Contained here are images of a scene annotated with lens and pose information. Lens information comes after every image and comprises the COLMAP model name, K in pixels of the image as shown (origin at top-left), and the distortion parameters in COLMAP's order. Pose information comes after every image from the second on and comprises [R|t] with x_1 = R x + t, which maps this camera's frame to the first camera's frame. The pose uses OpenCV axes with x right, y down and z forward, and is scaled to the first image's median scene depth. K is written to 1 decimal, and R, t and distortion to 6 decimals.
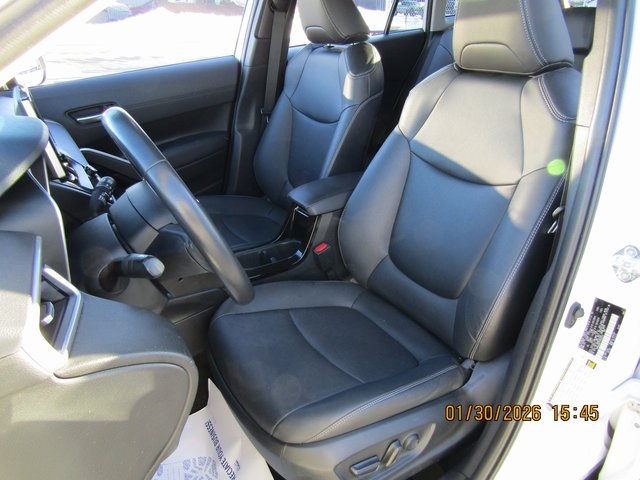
lens RADIAL K [[448.8, 0, 320.2], [0, 448.8, 240.2], [0, 0, 1]] dist [-0.013290, -0.002518]
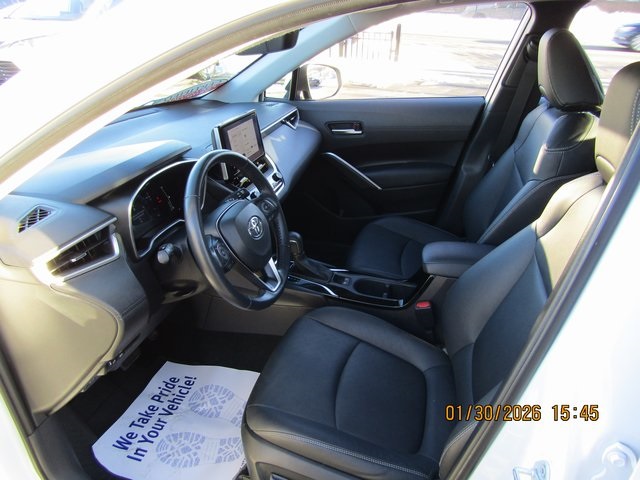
lens RADIAL K [[448.8, 0, 319.7], [0, 448.8, 240.5], [0, 0, 1]] dist [-0.013290, -0.002518]
pose [[0.683305, 0.356055, -0.637432, 0.350147], [-0.349092, 0.926100, 0.143084, -0.145507], [0.641272, 0.124752, 0.757105, 0.046040]]
